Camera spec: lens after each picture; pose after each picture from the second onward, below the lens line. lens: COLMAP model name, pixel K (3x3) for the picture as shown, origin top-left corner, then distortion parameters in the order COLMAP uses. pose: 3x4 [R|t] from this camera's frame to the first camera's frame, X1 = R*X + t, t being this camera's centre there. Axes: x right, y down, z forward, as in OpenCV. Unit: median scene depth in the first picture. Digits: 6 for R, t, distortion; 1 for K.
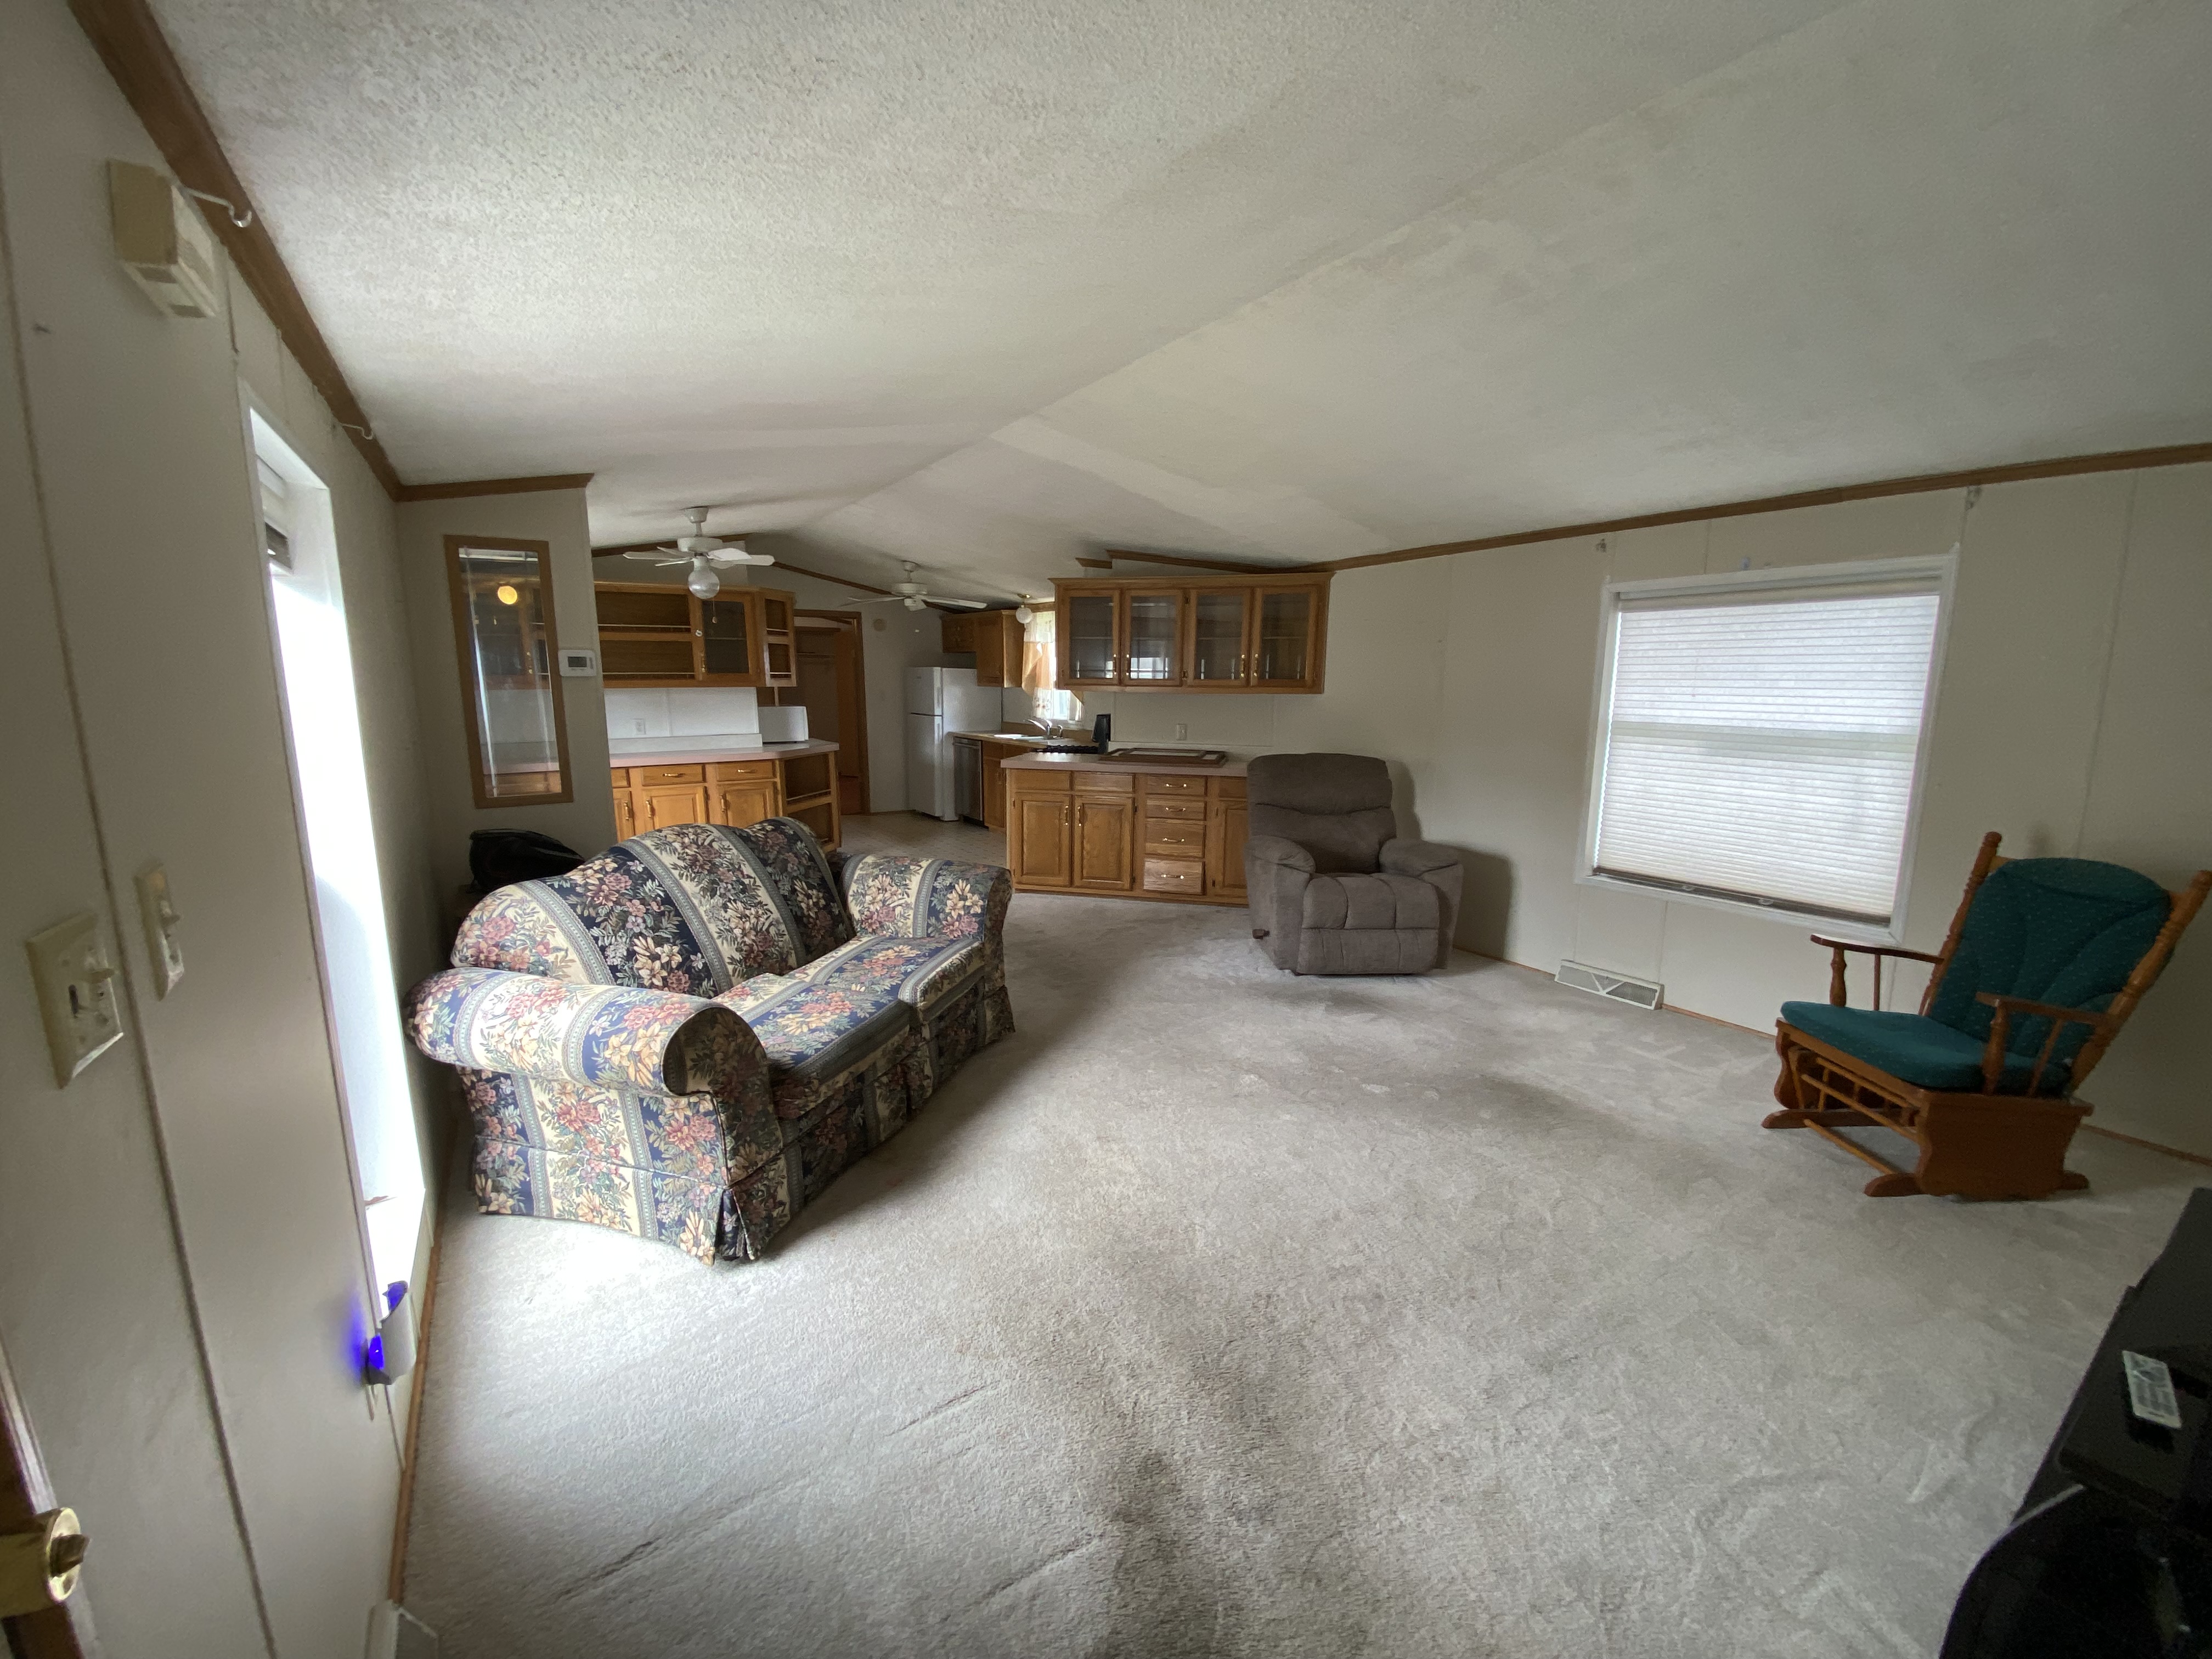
lens RADIAL K [[879.6, 0, 1106.0], [0, 879.6, 829.5], [0, 0, 1]] dist [-0.000509, -0.000107]
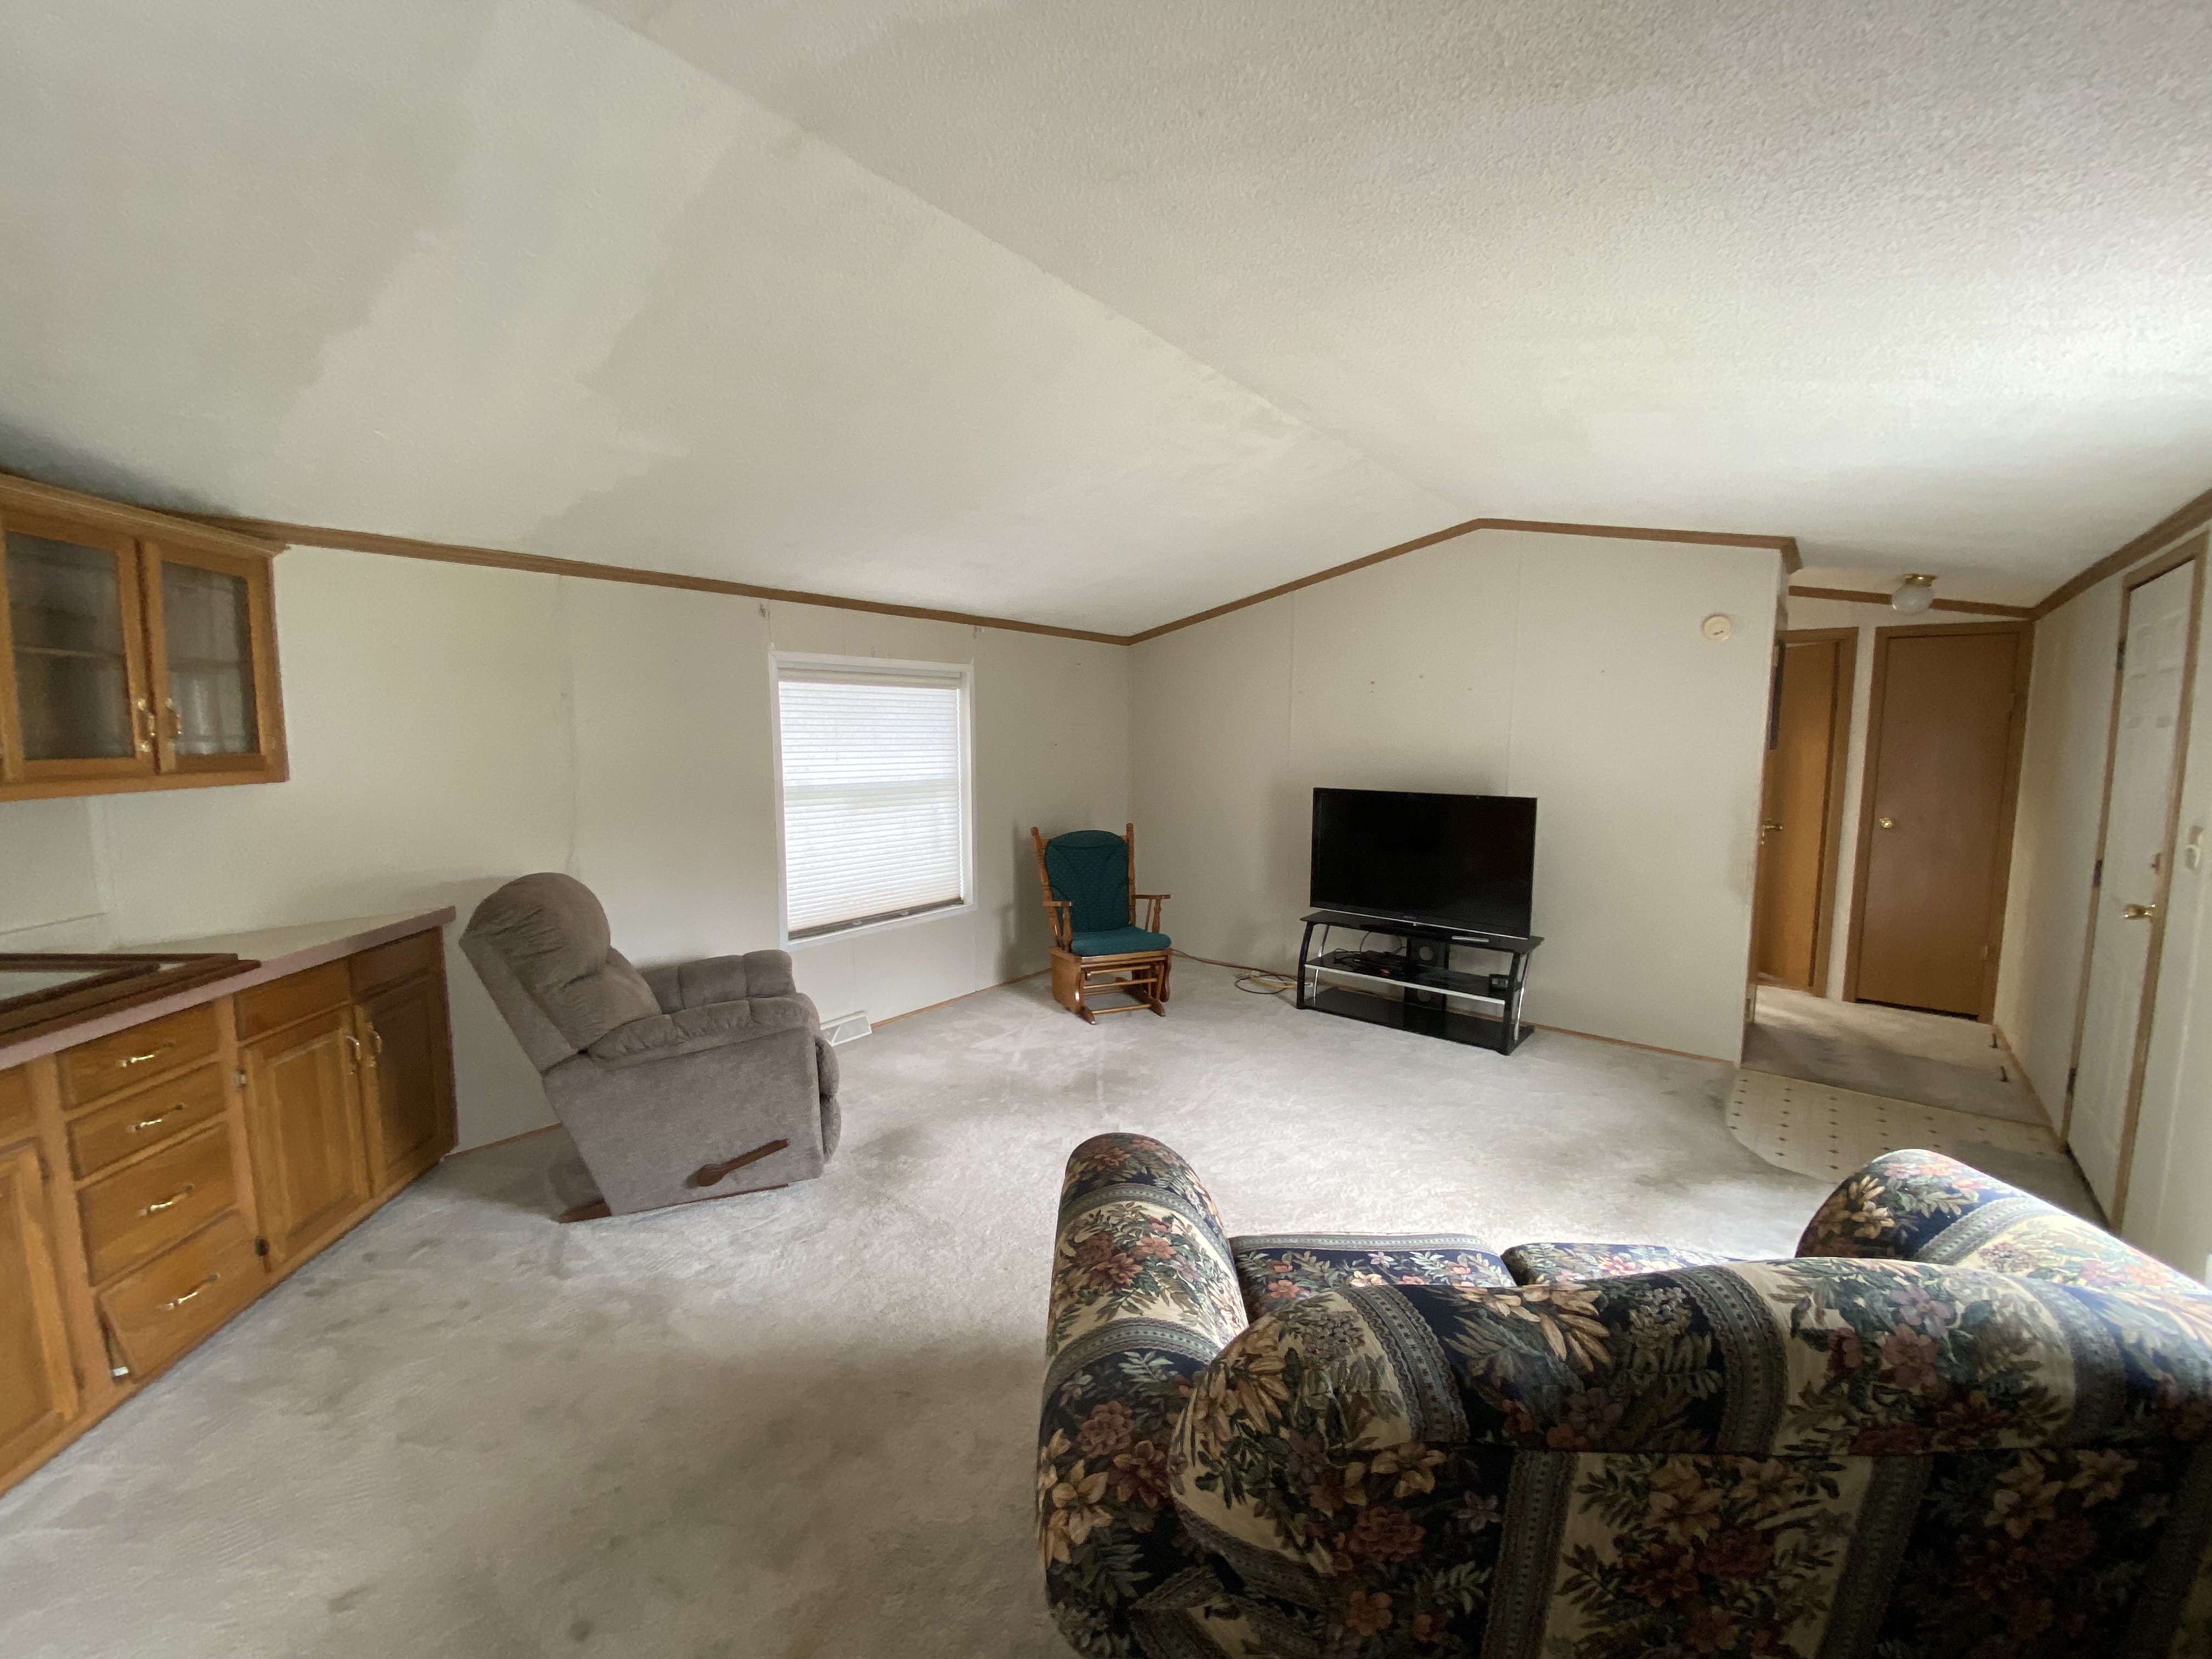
lens RADIAL K [[879.6, 0, 1106.0], [0, 879.6, 829.5], [0, 0, 1]] dist [-0.000509, -0.000107]
pose [[-0.294439, -0.105747, 0.949802, -0.382390], [0.163628, 0.973605, 0.159122, -0.135253], [-0.941558, 0.202266, -0.269364, 0.722186]]
